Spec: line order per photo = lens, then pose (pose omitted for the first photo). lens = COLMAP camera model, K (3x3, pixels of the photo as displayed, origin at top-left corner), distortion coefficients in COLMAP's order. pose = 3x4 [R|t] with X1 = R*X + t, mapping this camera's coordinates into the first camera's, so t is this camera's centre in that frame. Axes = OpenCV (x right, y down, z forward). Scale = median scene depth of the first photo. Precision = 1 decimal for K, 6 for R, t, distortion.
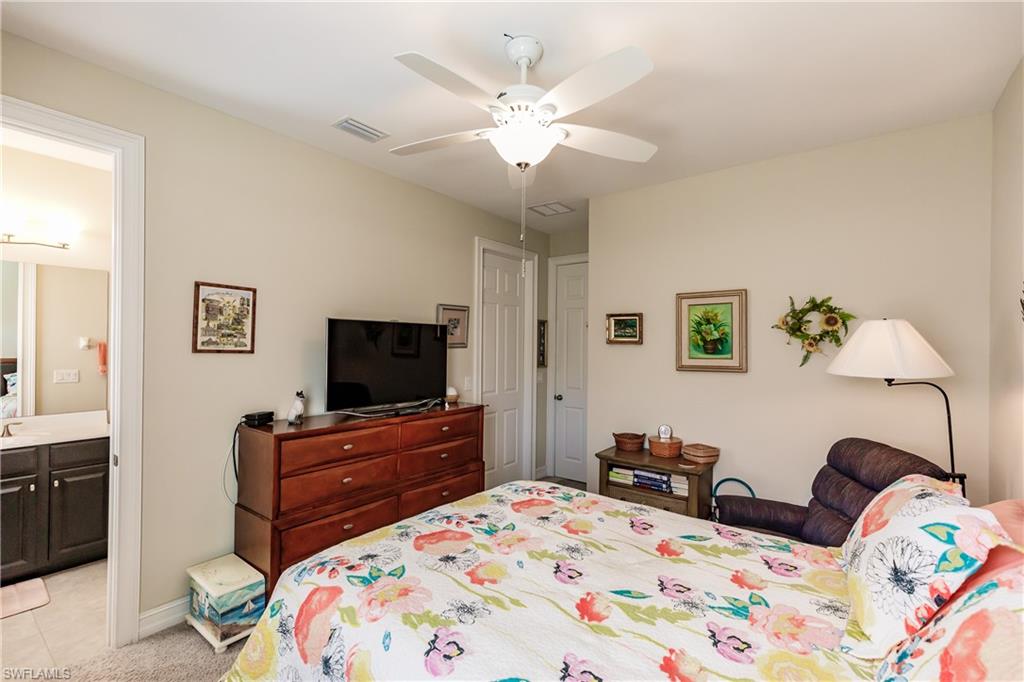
lens RADIAL K [[456.3, 0, 513.8], [0, 456.3, 342.2], [0, 0, 1]] dist [0.005713, -0.000092]
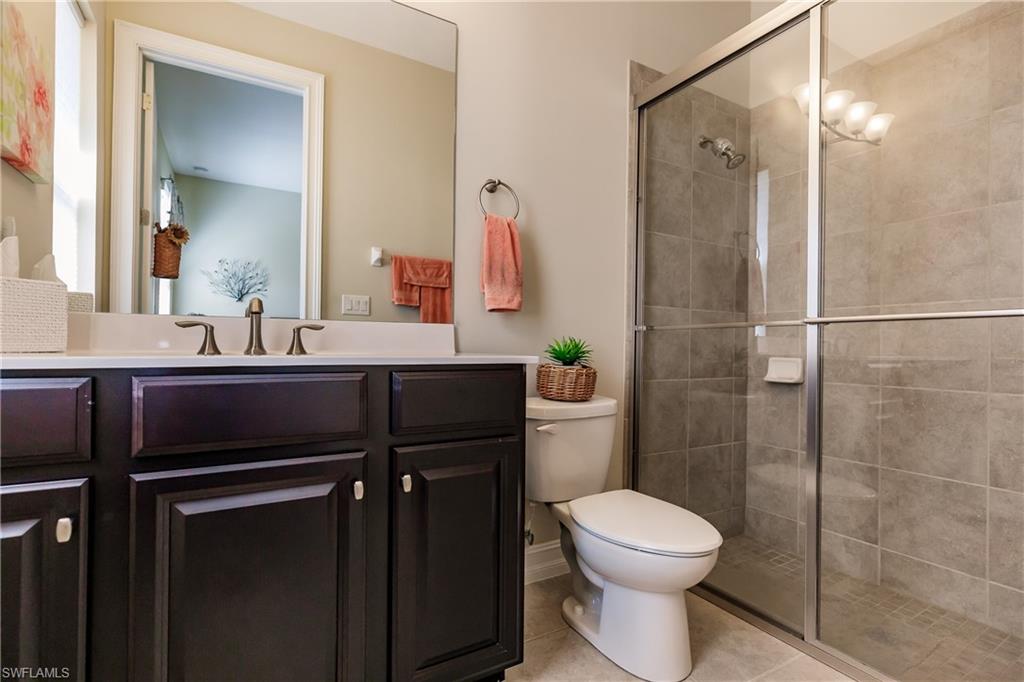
lens RADIAL K [[495.7, 0, 511.1], [0, 495.7, 341.8], [0, 0, 1]] dist [0.002057, 0.000317]
pose [[0.917128, 0.003992, -0.398574, -0.761267], [-0.003130, 0.999991, 0.002815, 0.196969], [0.398581, -0.001334, 0.917132, 0.677668]]
